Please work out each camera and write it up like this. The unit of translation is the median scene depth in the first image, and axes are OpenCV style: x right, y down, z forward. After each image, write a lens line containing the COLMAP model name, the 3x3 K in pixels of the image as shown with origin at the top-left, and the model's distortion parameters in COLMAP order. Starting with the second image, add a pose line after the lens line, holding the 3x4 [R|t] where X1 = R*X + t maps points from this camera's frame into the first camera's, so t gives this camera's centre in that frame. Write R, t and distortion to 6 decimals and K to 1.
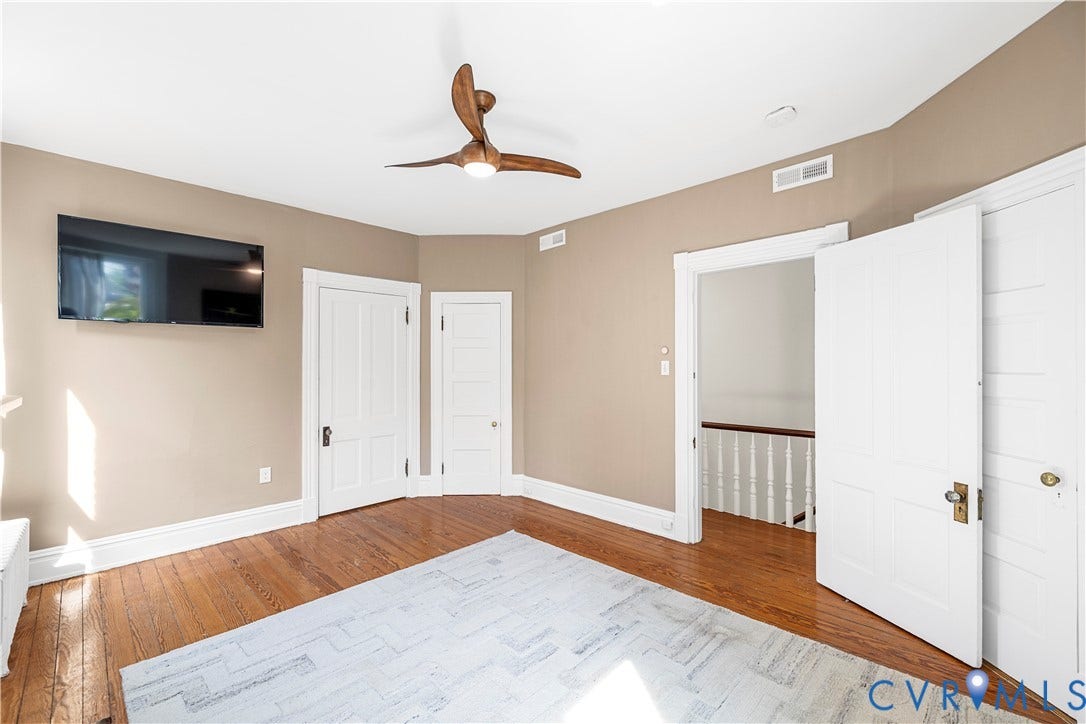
lens RADIAL K [[453.6, 0, 545.2], [0, 453.6, 363.7], [0, 0, 1]] dist [0.000735, 0.000261]
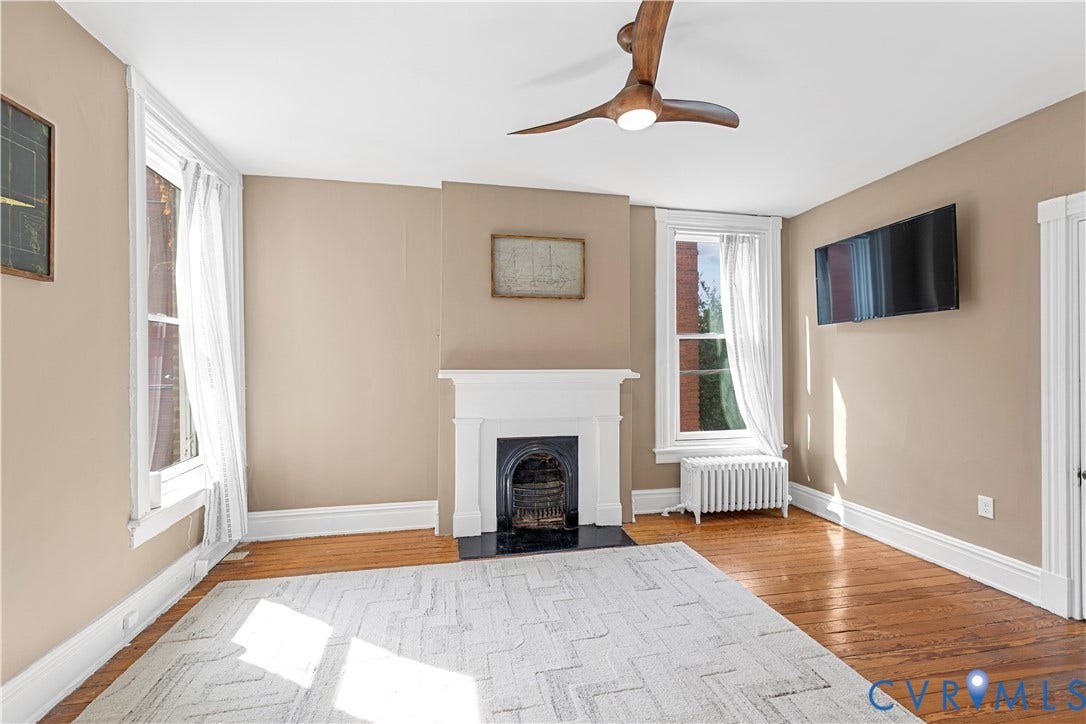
lens RADIAL K [[482.8, 0, 542.4], [0, 482.8, 359.7], [0, 0, 1]] dist [-0.000453, 0.000095]
pose [[-0.550197, 0.003711, -0.835027, 0.495298], [0.007479, 0.999972, -0.000484, 0.004044], [0.835002, -0.006511, -0.550209, 0.960599]]
